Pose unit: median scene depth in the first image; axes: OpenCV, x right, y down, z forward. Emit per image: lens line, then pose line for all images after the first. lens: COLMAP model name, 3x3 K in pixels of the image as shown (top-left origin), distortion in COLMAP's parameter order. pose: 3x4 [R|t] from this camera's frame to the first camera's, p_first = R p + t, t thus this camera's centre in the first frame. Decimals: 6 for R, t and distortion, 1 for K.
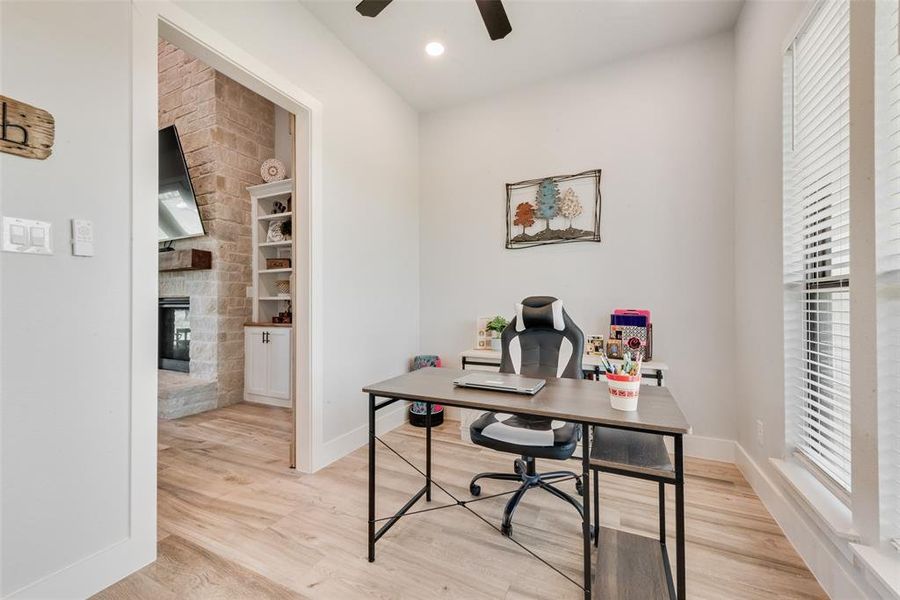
lens RADIAL K [[351.9, 0, 454.0], [0, 351.9, 302.6], [0, 0, 1]] dist [0.004846, -0.000207]
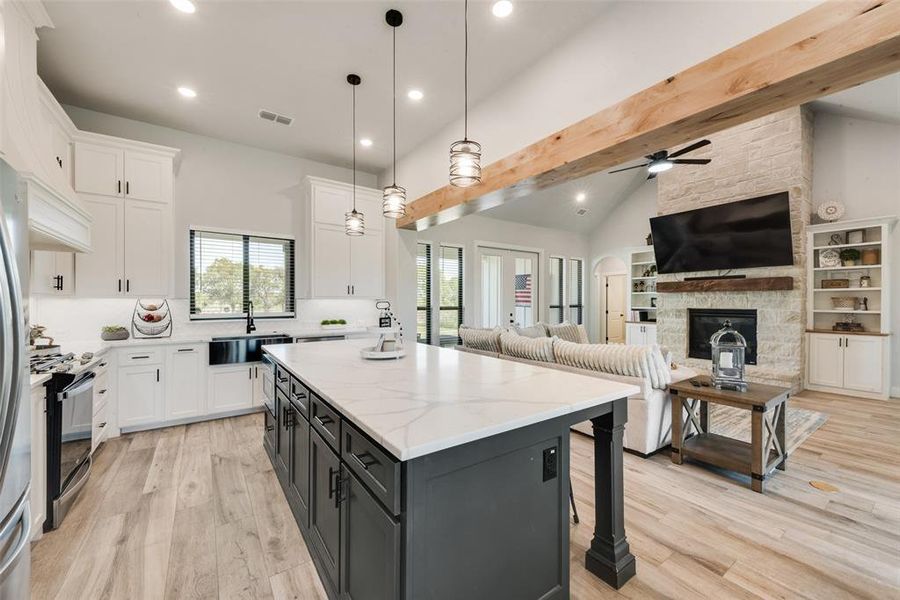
lens RADIAL K [[351.9, 0, 454.0], [0, 351.9, 302.6], [0, 0, 1]] dist [0.004846, -0.000207]
pose [[0.874538, 0.007343, -0.484901, -1.120920], [-0.006641, 0.999973, 0.003165, -0.039924], [0.484911, 0.000452, 0.874563, -0.797533]]
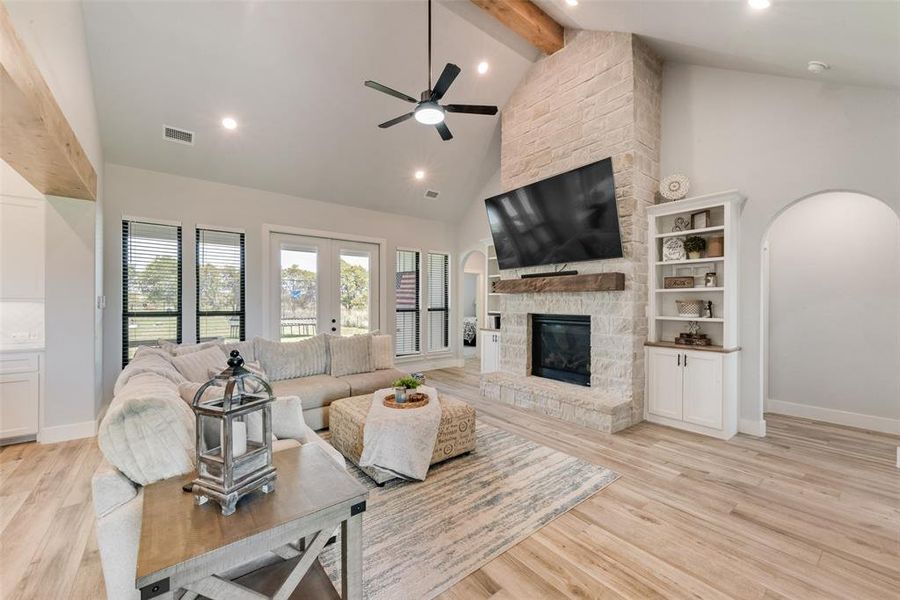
lens RADIAL K [[351.9, 0, 454.0], [0, 351.9, 302.6], [0, 0, 1]] dist [0.004846, -0.000207]
pose [[0.901551, 0.007013, -0.432617, -0.662195], [-0.007076, 0.999974, 0.001466, -0.054557], [0.432616, 0.001740, 0.901577, -0.138949]]
